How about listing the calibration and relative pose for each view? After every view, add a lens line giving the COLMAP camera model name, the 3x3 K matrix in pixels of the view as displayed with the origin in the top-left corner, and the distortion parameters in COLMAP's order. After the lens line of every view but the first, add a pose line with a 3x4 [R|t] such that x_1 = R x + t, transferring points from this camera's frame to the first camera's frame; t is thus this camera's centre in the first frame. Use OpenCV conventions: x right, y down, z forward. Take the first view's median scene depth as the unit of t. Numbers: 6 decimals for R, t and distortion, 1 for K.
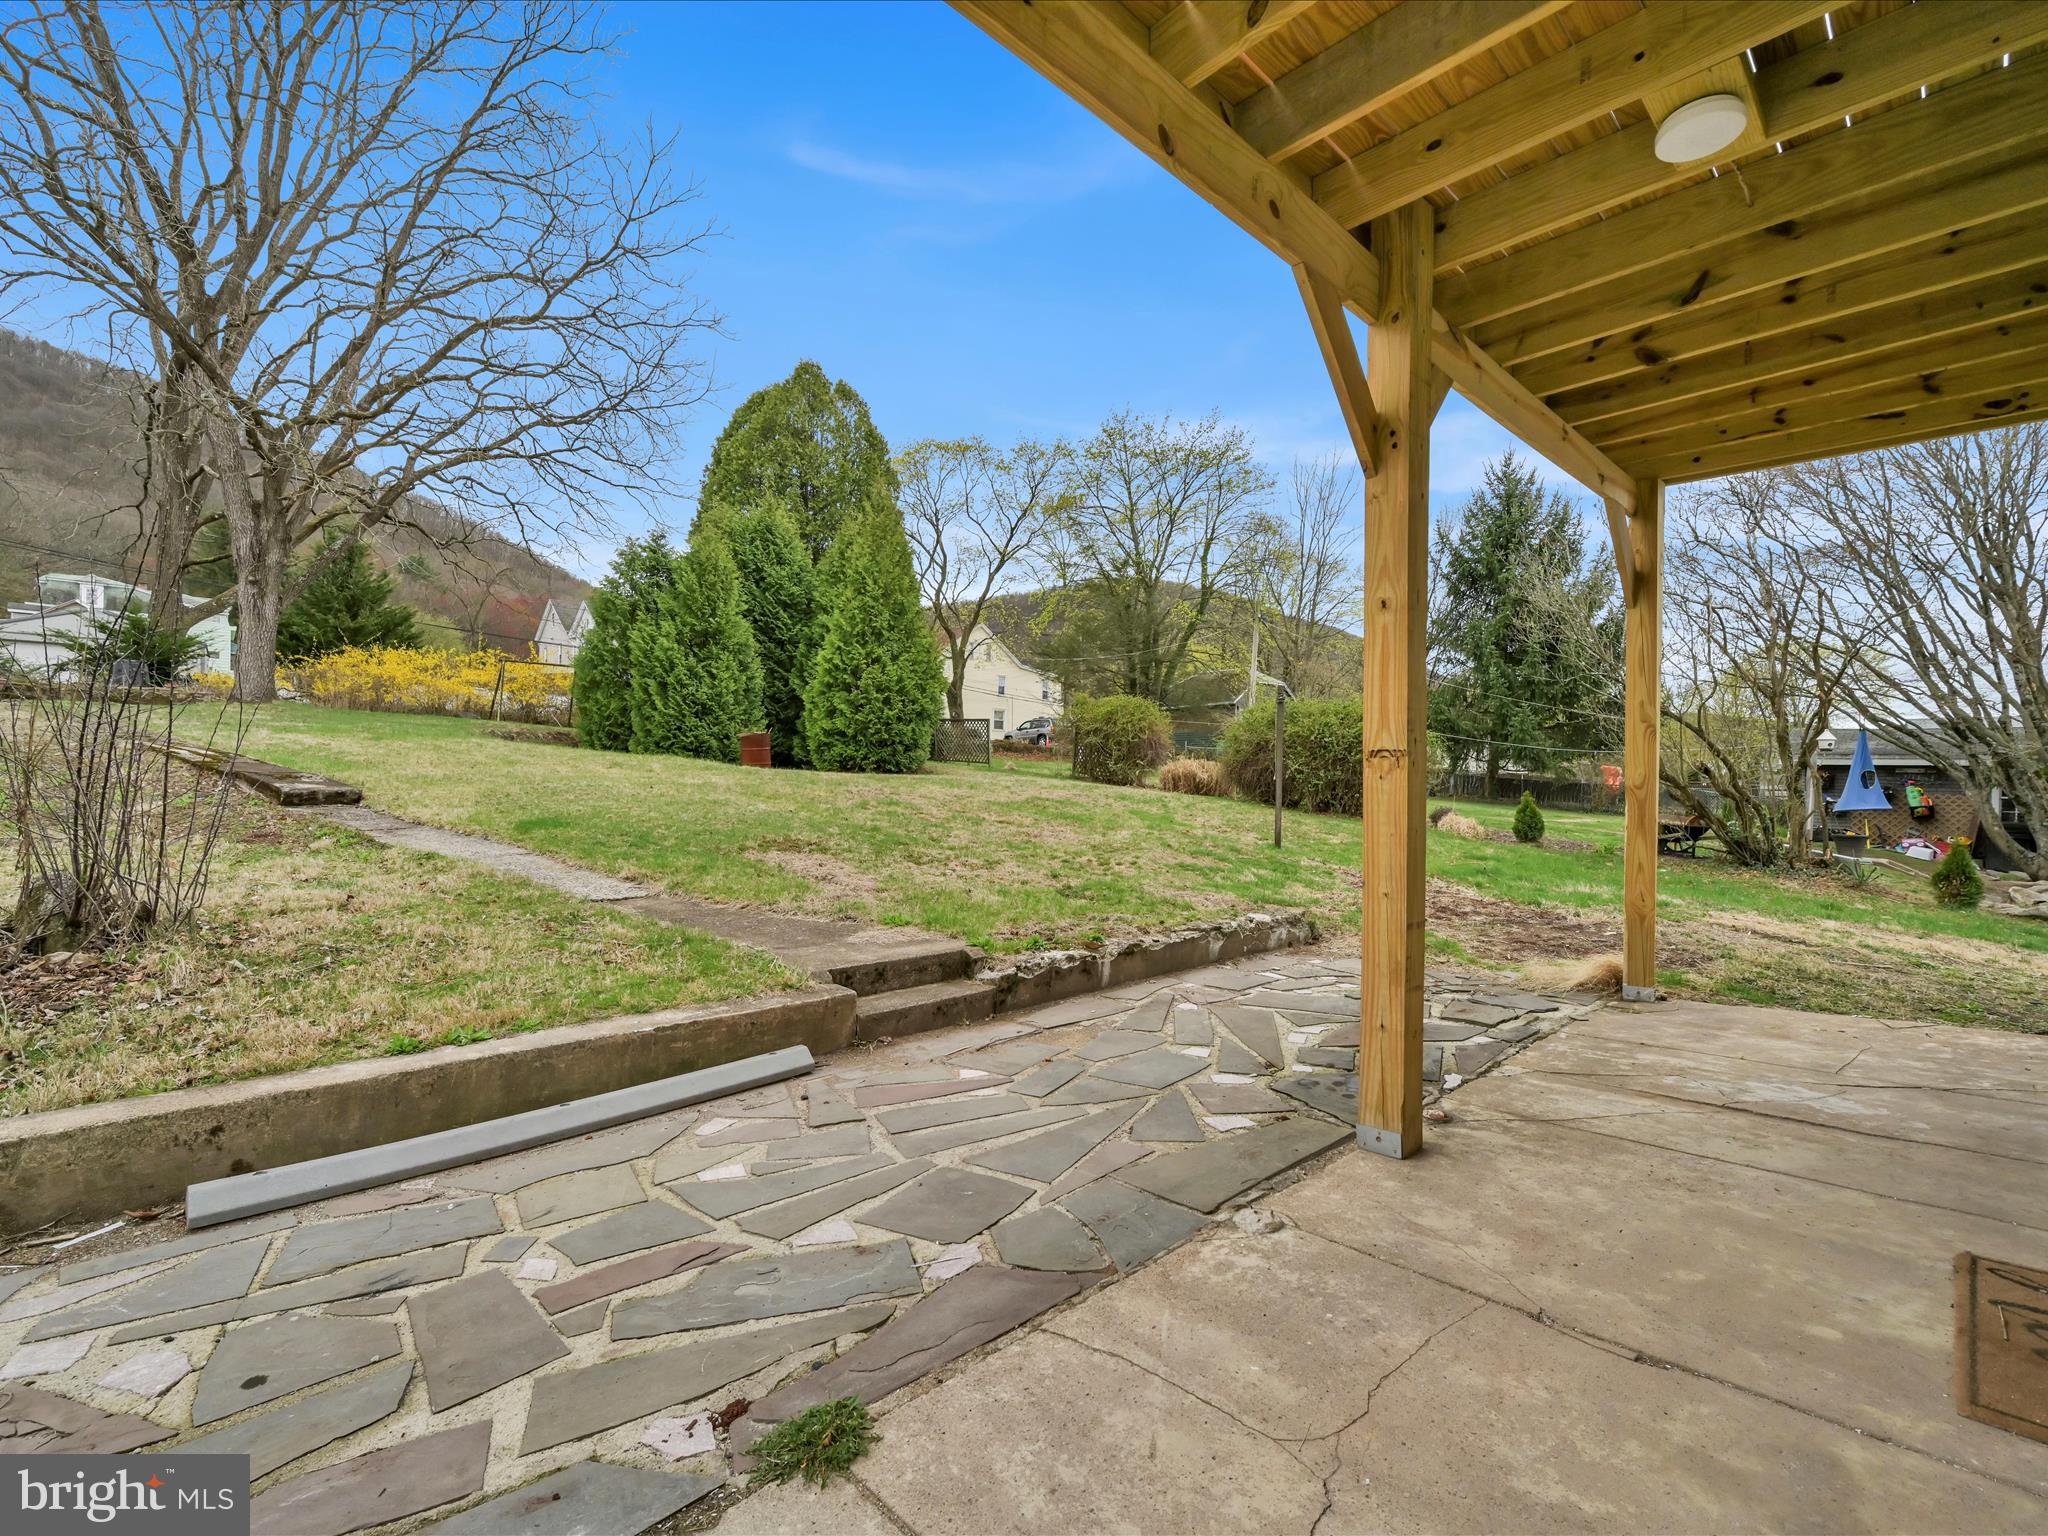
lens RADIAL K [[910.4, 0, 1023.1], [0, 910.4, 787.7], [0, 0, 1]] dist [0.001832, -0.000571]
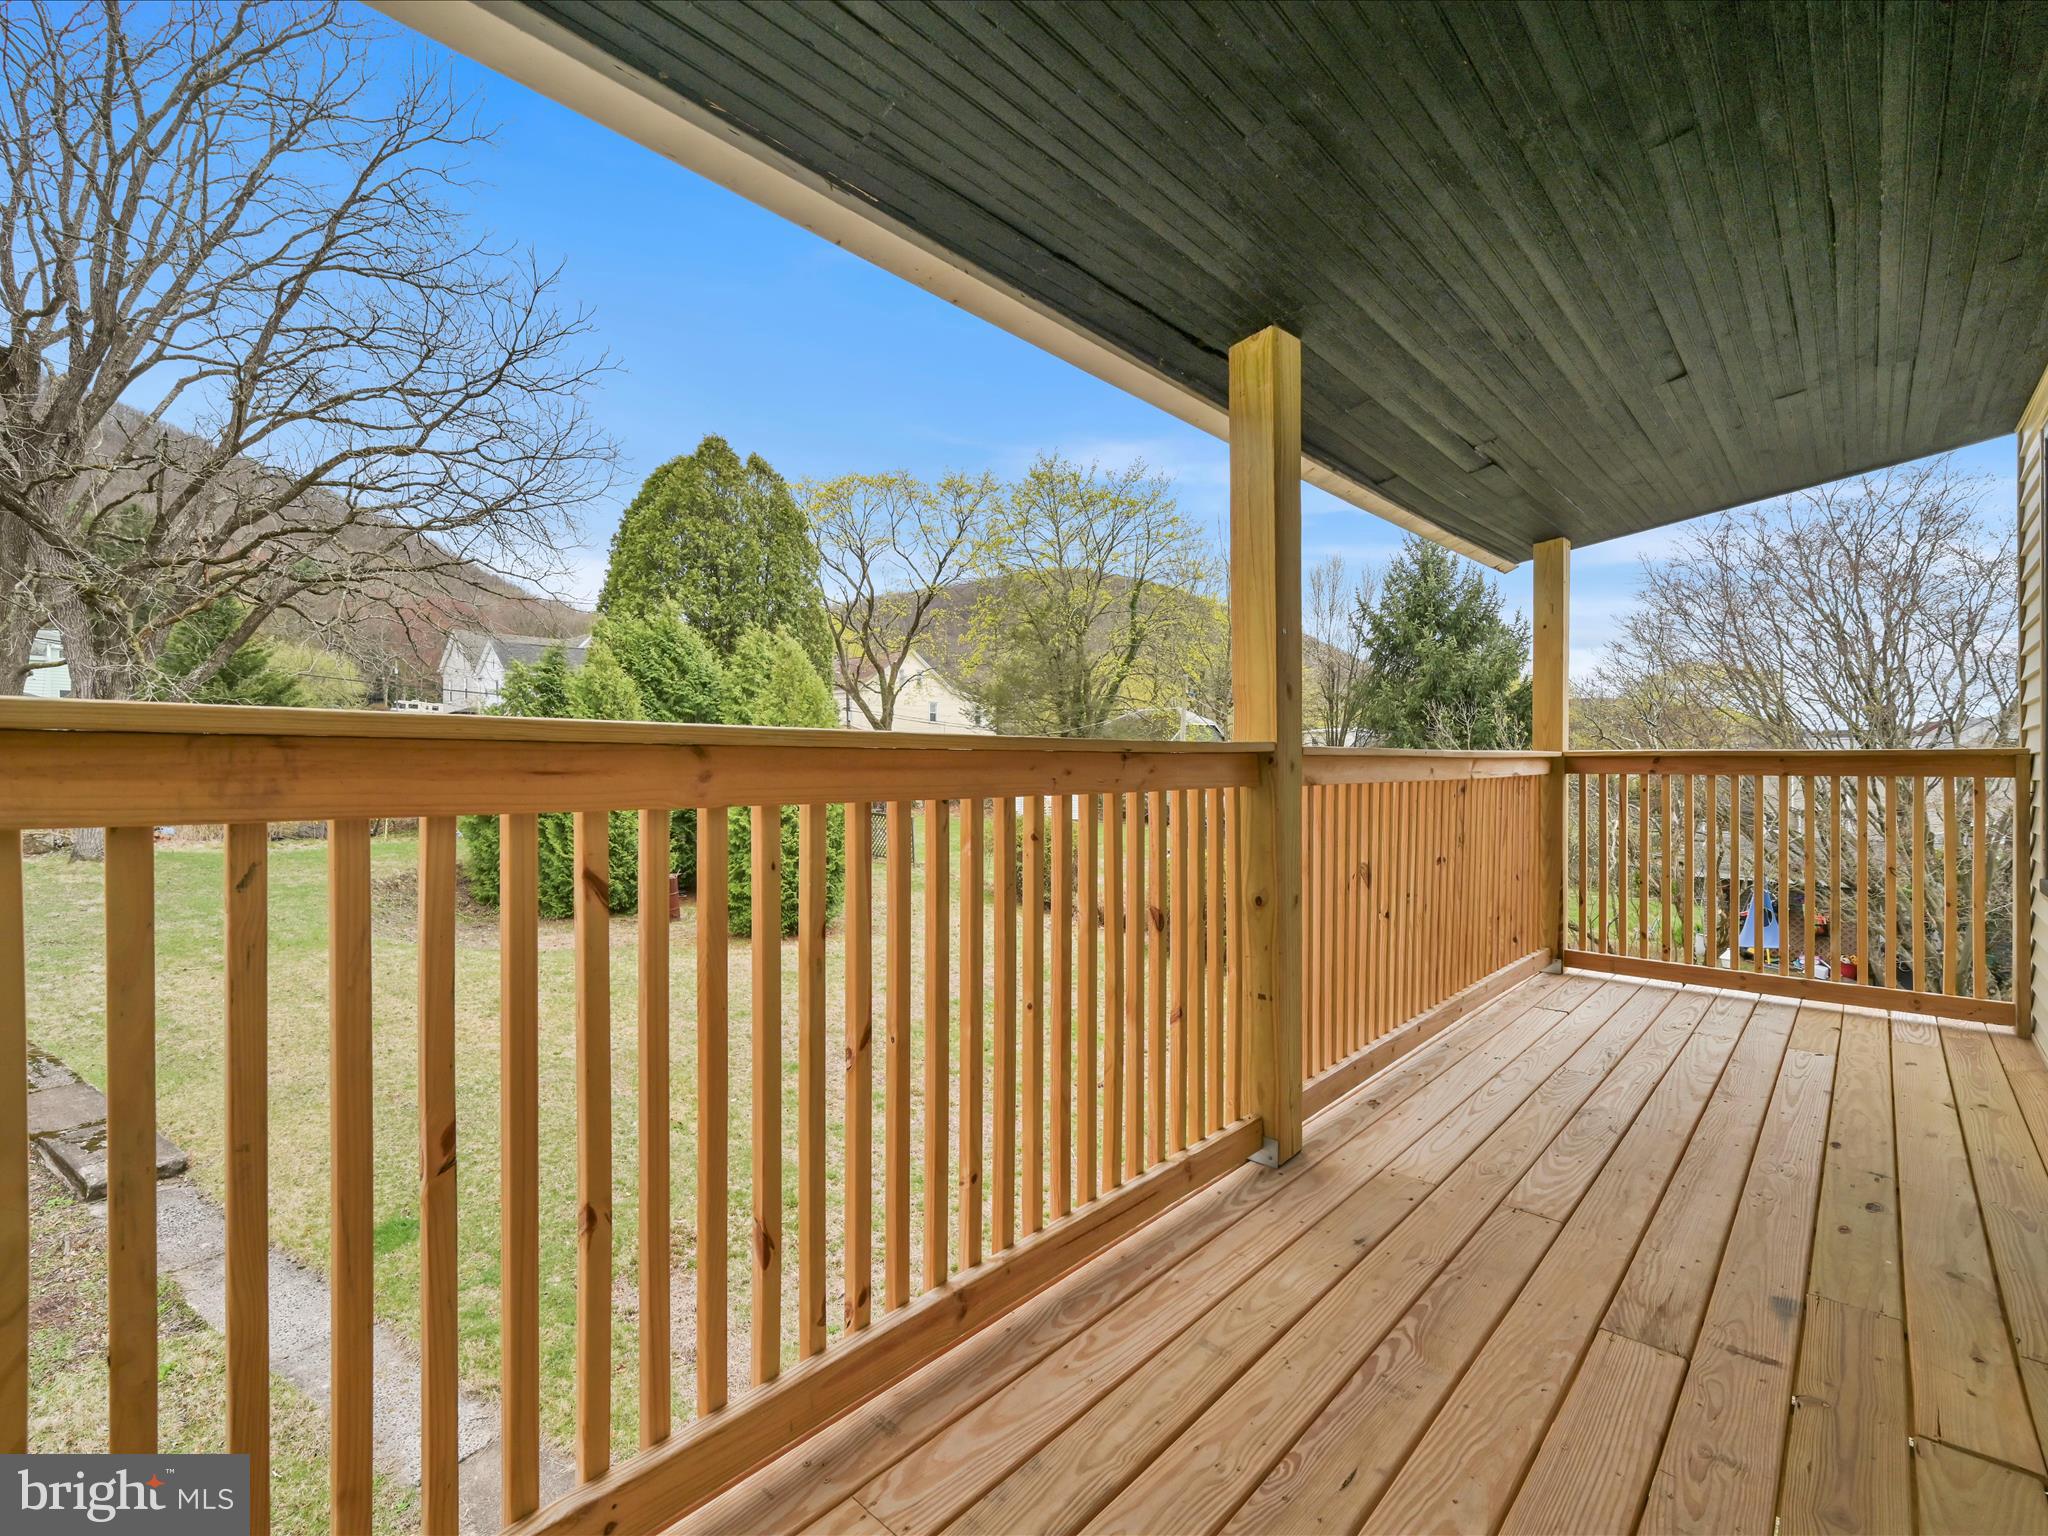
lens RADIAL K [[911.9, 0, 1024.0], [0, 911.9, 768.0], [0, 0, 1]] dist [-0.000880, -0.000031]
pose [[0.997643, -0.014061, 0.067166, 0.014889], [0.013195, 0.999824, 0.013329, -0.123727], [-0.067342, -0.012411, 0.997653, 0.015062]]
